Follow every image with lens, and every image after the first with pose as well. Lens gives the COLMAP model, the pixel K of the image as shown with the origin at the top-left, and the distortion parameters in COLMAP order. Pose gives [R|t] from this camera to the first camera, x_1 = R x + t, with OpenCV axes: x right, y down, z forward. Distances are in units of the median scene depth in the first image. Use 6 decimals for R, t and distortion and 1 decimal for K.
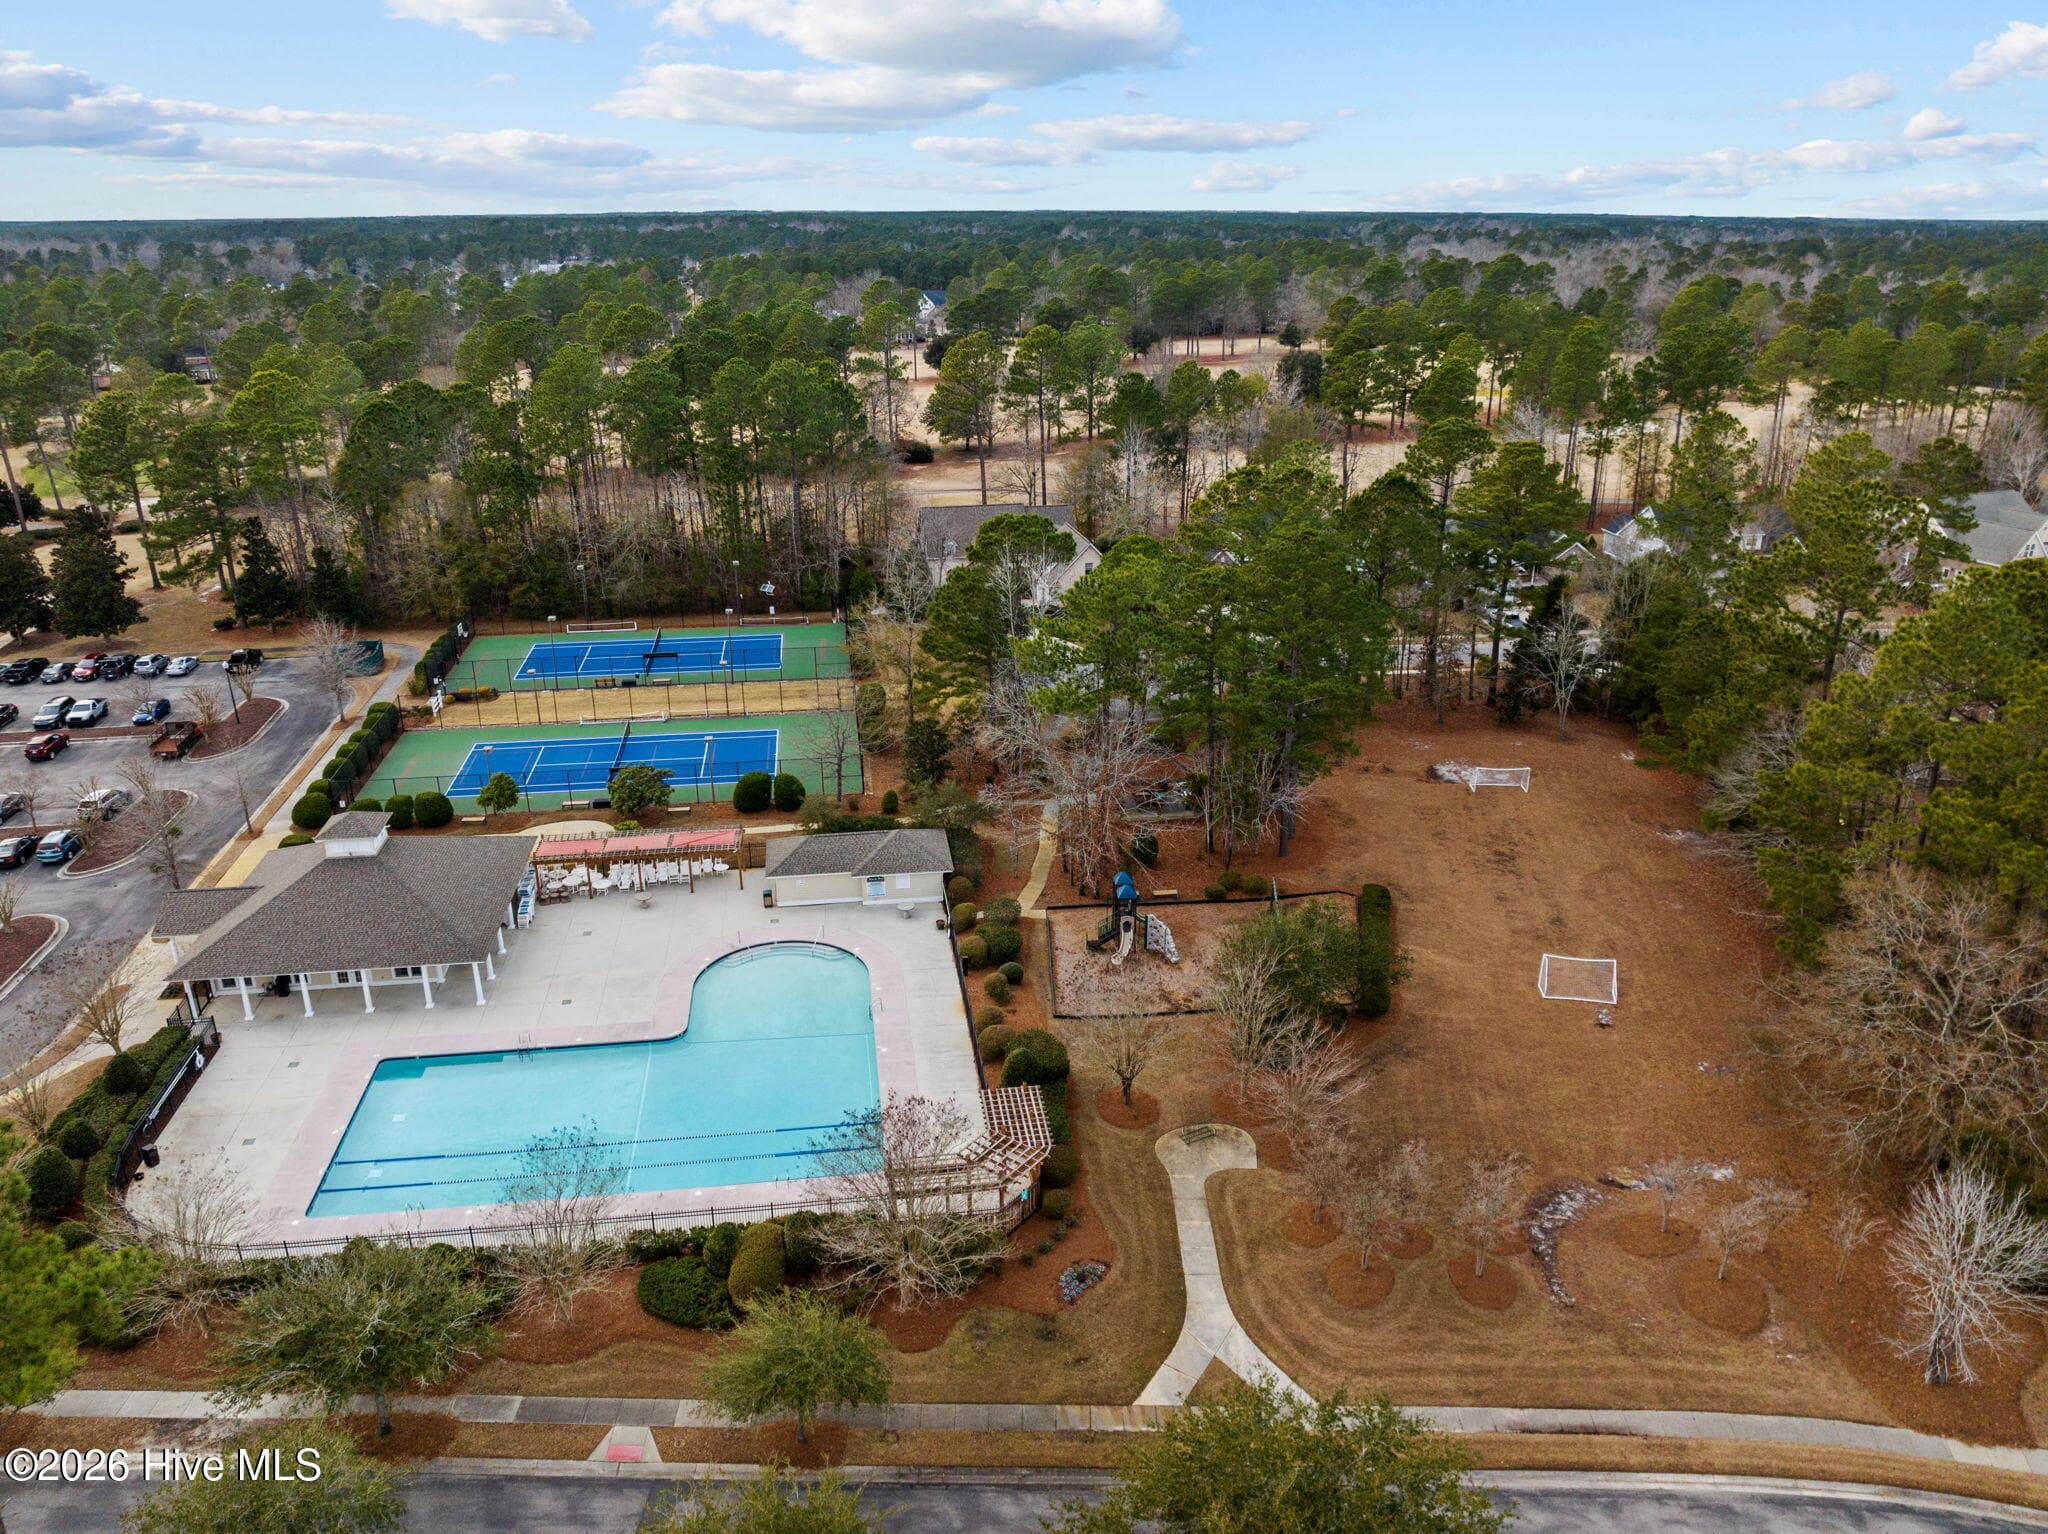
lens RADIAL K [[1397.8, 0, 1024.0], [0, 1397.8, 767.0], [0, 0, 1]] dist [0.010758, -0.001440]
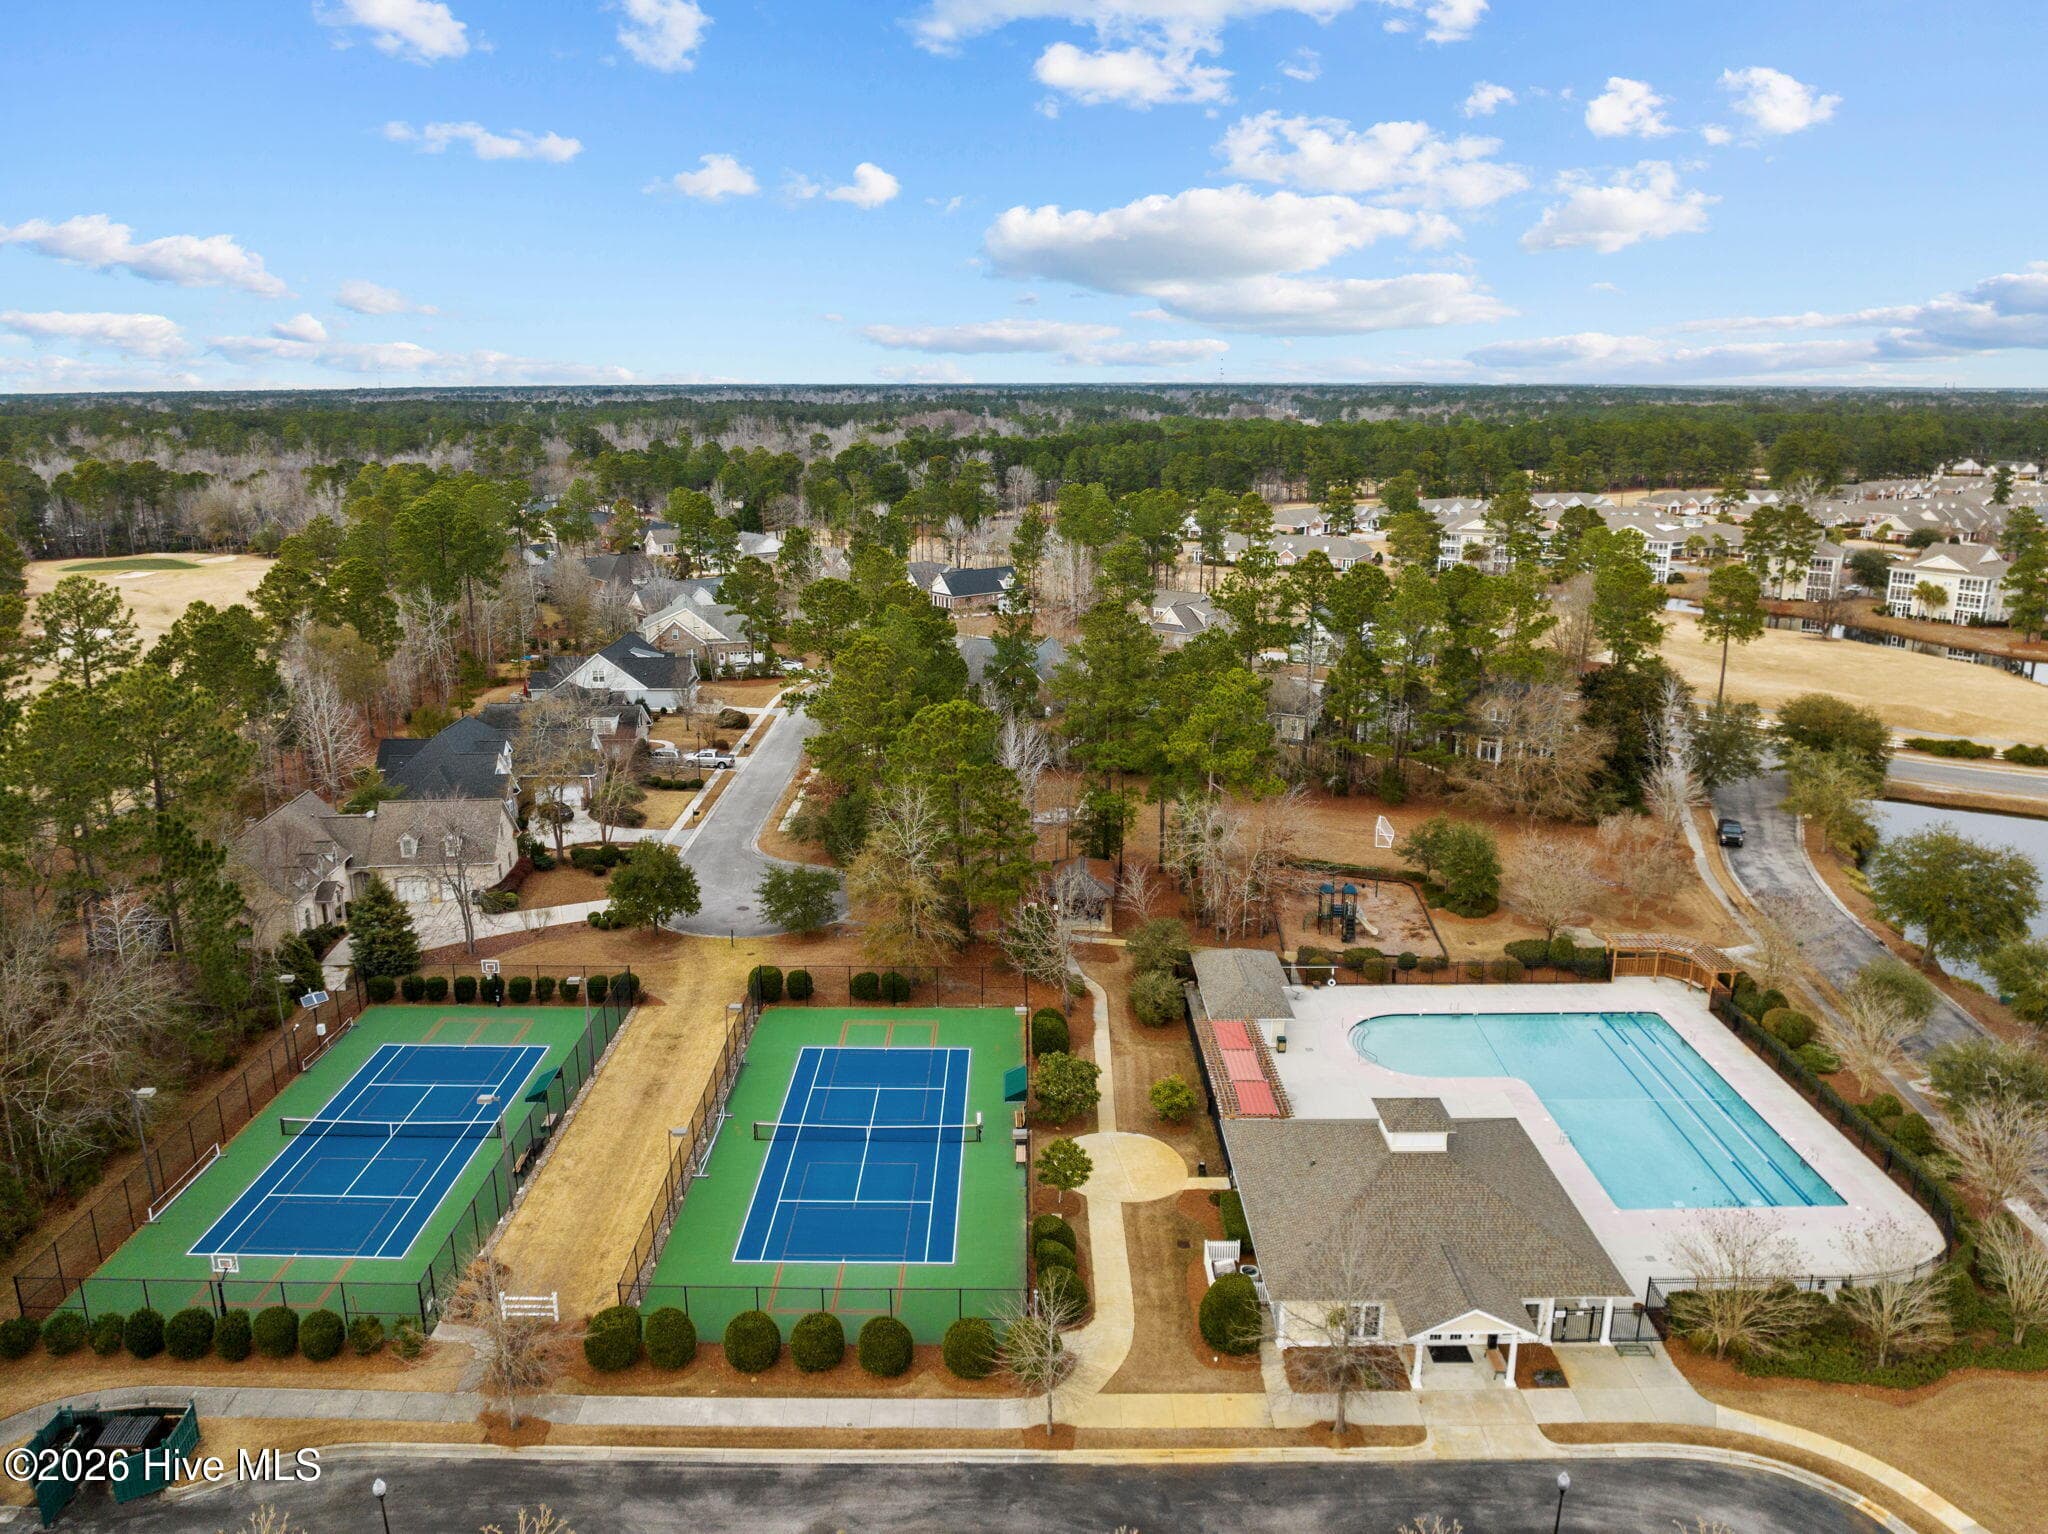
lens RADIAL K [[1532.7, 0, 1024.0], [0, 1532.7, 767.0], [0, 0, 1]] dist [-0.079650, -0.002715]
pose [[0.131924, -0.237104, 0.962485, -0.904265], [0.376737, 0.910105, 0.172563, -0.257578], [-0.916878, 0.339838, 0.209391, 0.645054]]
